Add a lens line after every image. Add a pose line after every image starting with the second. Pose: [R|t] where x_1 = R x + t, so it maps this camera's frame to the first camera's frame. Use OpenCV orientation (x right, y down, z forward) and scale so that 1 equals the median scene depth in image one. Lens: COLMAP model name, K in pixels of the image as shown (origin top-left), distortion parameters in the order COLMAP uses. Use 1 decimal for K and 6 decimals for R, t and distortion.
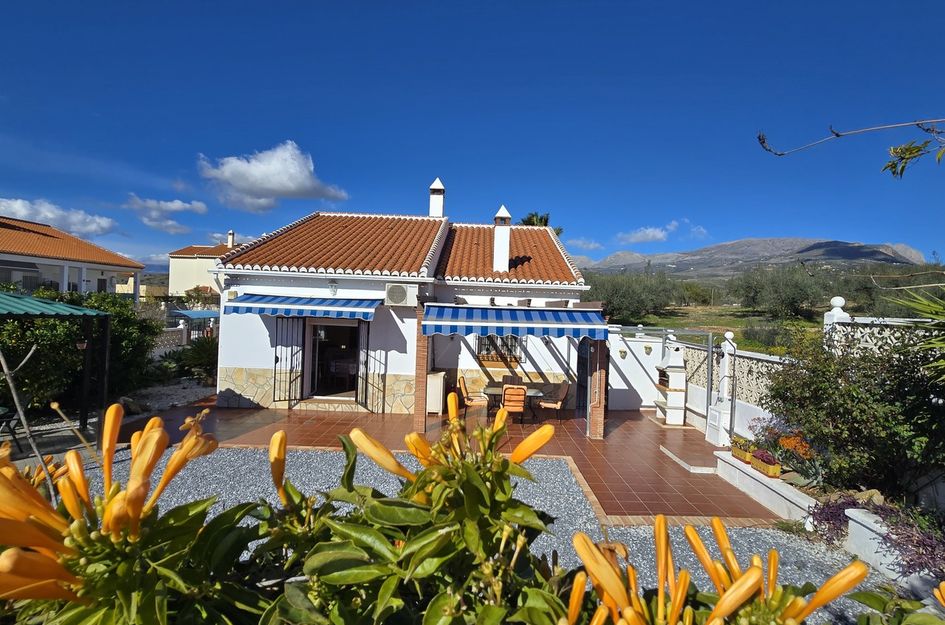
lens RADIAL K [[475.4, 0, 467.7], [0, 475.4, 311.0], [0, 0, 1]] dist [-0.004228, 0.005026]
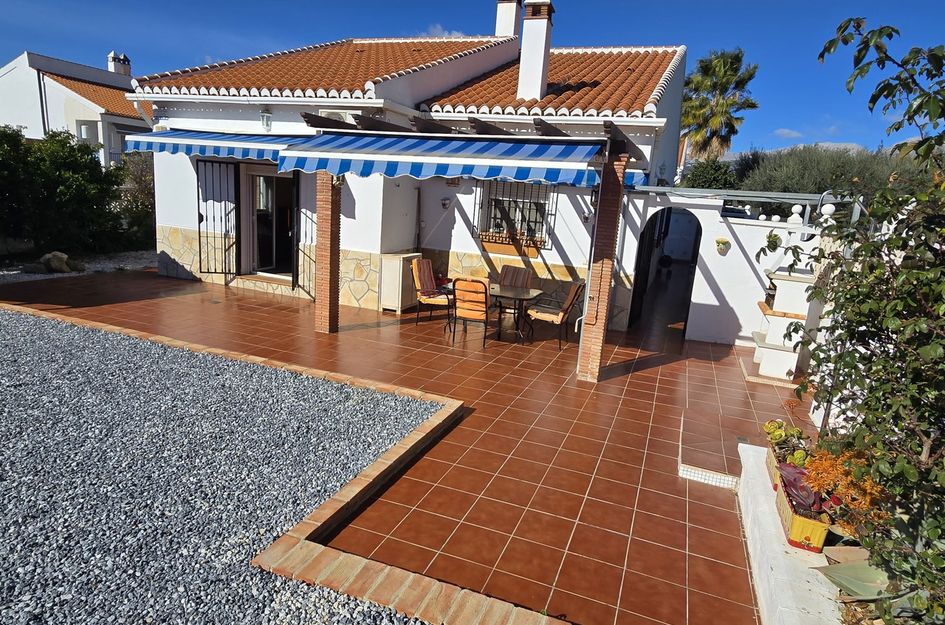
lens RADIAL K [[542.6, 0, 471.5], [0, 542.6, 308.8], [0, 0, 1]] dist [-0.001513, -0.001493]
pose [[0.937986, 0.106539, -0.329898, 0.295246], [-0.045012, 0.980979, 0.188822, 0.060063], [0.343740, -0.162263, 0.924940, 0.316811]]
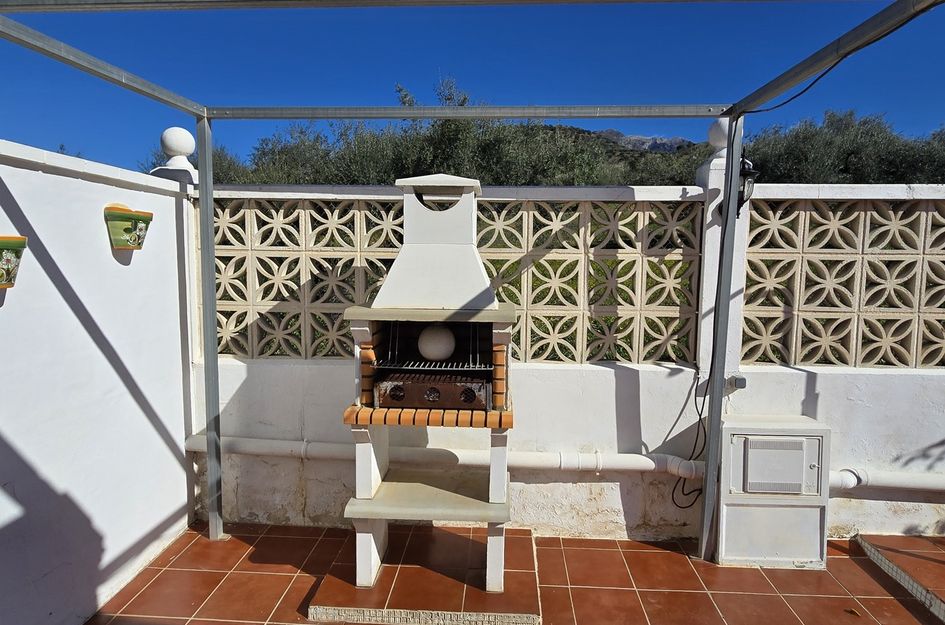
lens RADIAL K [[542.6, 0, 478.0], [0, 542.6, 310.8], [0, 0, 1]] dist [-0.001513, -0.001493]
pose [[0.029072, -0.137218, 0.990114, 0.208265], [-0.002557, 0.990519, 0.137350, 0.090402], [-0.999574, -0.006525, 0.028445, 0.957914]]
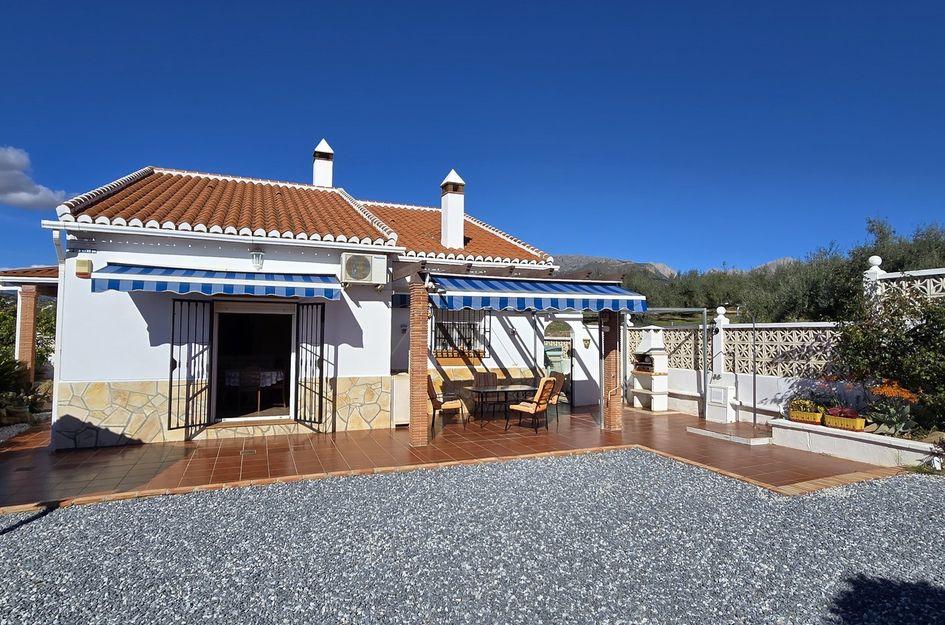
lens RADIAL K [[542.6, 0, 471.0], [0, 542.6, 312.6], [0, 0, 1]] dist [-0.001513, -0.001493]
pose [[0.919238, -0.014416, 0.393439, -0.309120], [0.028641, 0.999130, -0.030306, 0.063638], [-0.392660, 0.039127, 0.918851, 0.149351]]
